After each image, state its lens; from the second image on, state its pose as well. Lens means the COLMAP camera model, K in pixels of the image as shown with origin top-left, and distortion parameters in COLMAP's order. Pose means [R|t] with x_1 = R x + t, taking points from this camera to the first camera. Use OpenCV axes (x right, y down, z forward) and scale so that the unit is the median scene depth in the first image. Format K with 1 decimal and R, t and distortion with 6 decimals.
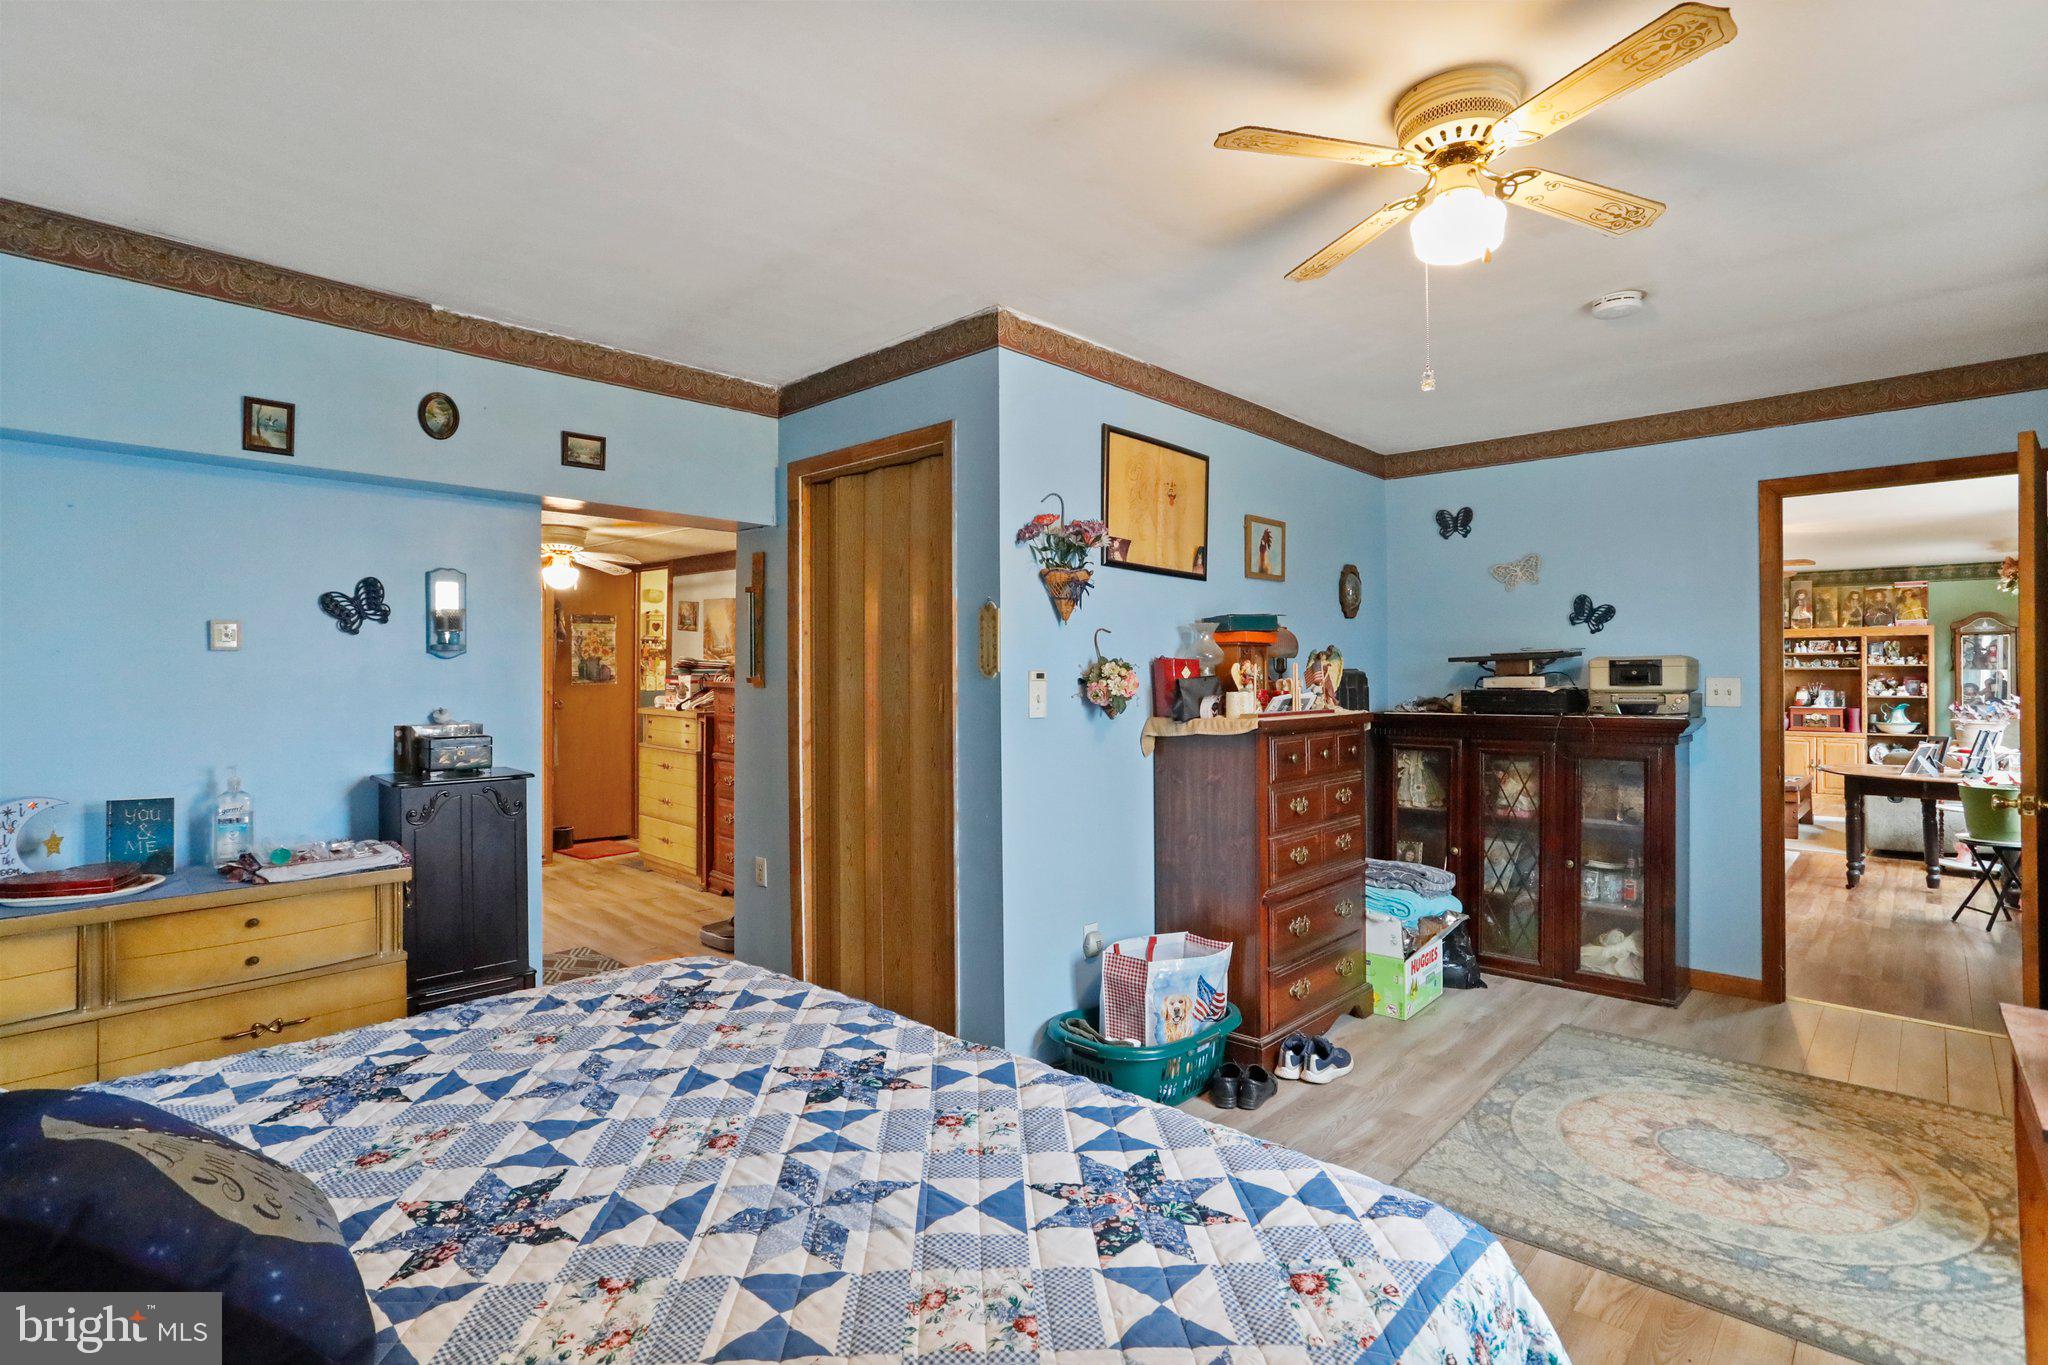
lens RADIAL K [[989.2, 0, 1020.7], [0, 989.2, 675.7], [0, 0, 1]] dist [-0.058156, 0.028338]
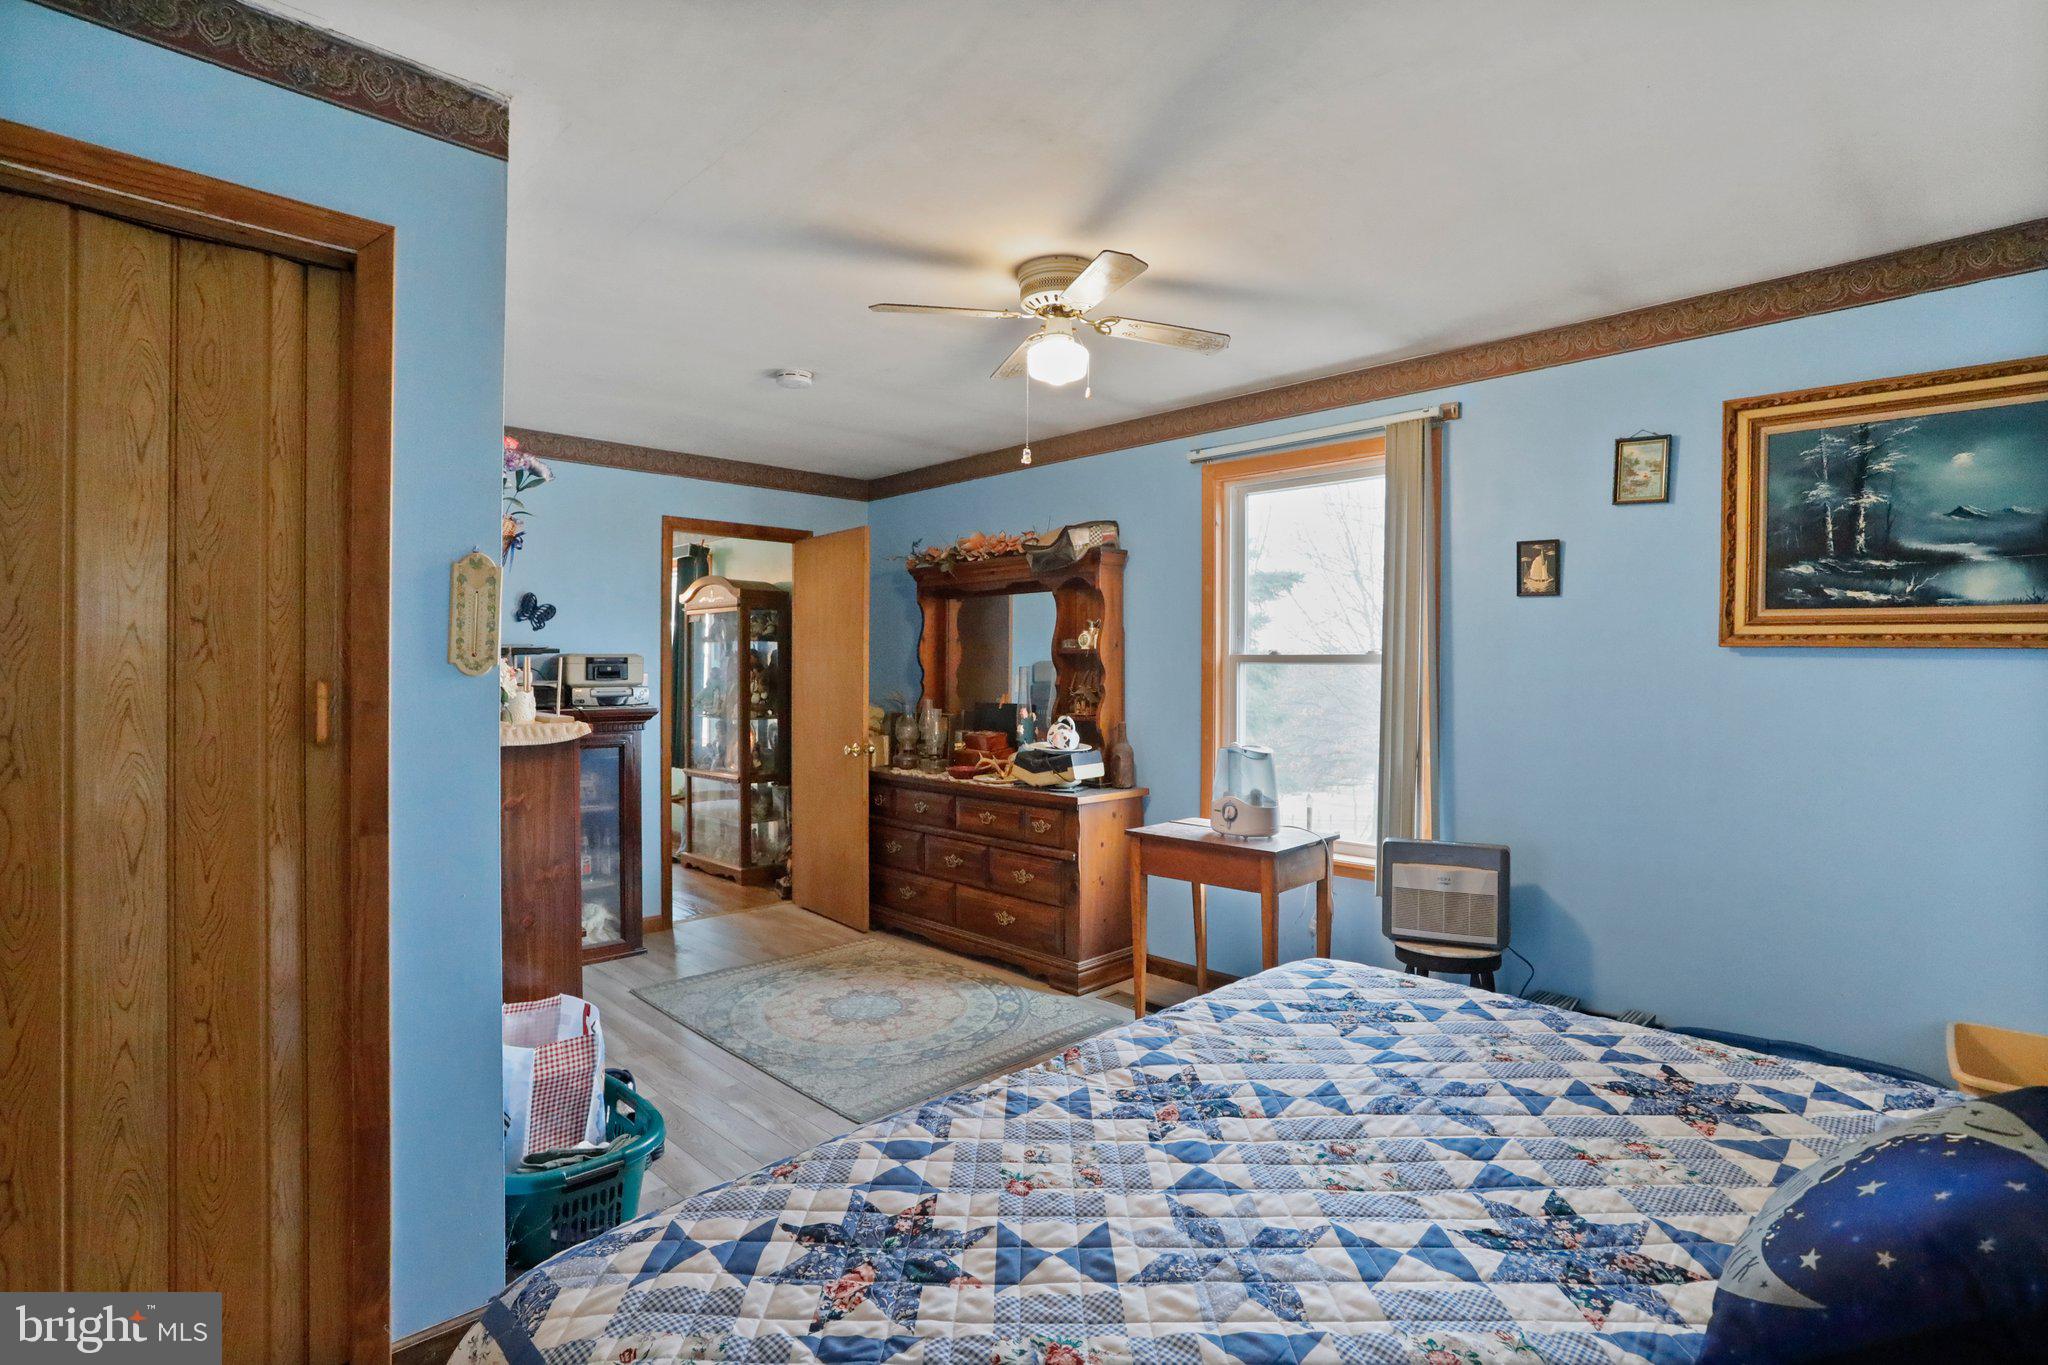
lens RADIAL K [[989.2, 0, 1020.7], [0, 989.2, 675.7], [0, 0, 1]] dist [-0.058156, 0.028338]
pose [[0.047119, -0.001434, 0.998888, -1.068416], [-0.006917, 0.999975, 0.001762, -0.000353], [-0.998865, -0.006992, 0.047108, 1.049895]]
